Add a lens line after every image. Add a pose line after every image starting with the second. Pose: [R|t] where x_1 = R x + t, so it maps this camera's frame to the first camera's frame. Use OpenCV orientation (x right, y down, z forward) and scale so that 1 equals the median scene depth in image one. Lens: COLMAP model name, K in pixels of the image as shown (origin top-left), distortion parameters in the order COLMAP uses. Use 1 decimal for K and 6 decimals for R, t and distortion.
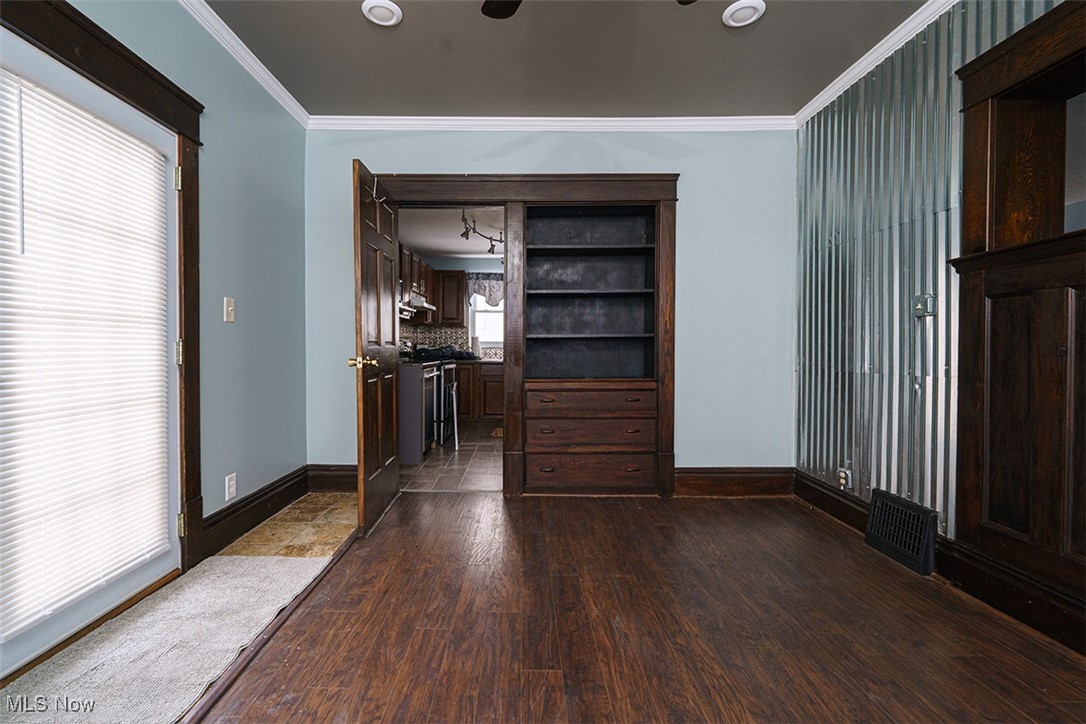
lens RADIAL K [[462.1, 0, 540.6], [0, 462.1, 359.2], [0, 0, 1]] dist [0.001595, -0.000159]
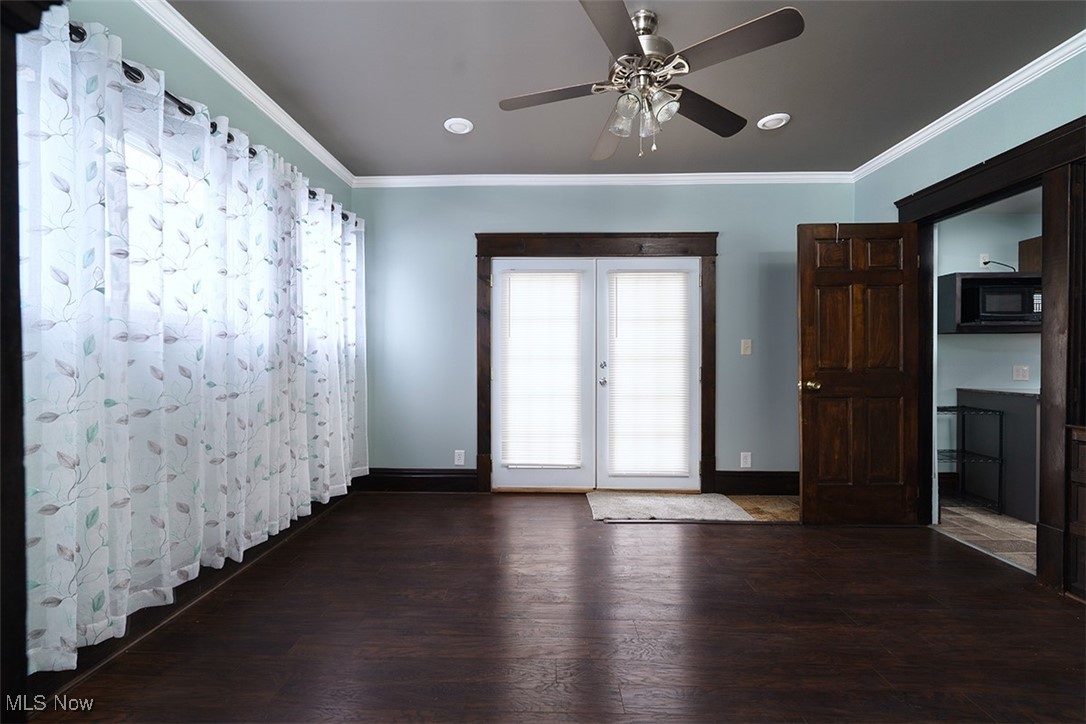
lens RADIAL K [[462.1, 0, 542.8], [0, 462.1, 362.5], [0, 0, 1]] dist [0.001595, -0.000159]
pose [[-0.014440, 0.000763, -0.999895, 0.962269], [-0.023454, 0.999724, 0.001102, -0.041520], [0.999621, 0.023468, -0.014419, 0.348996]]
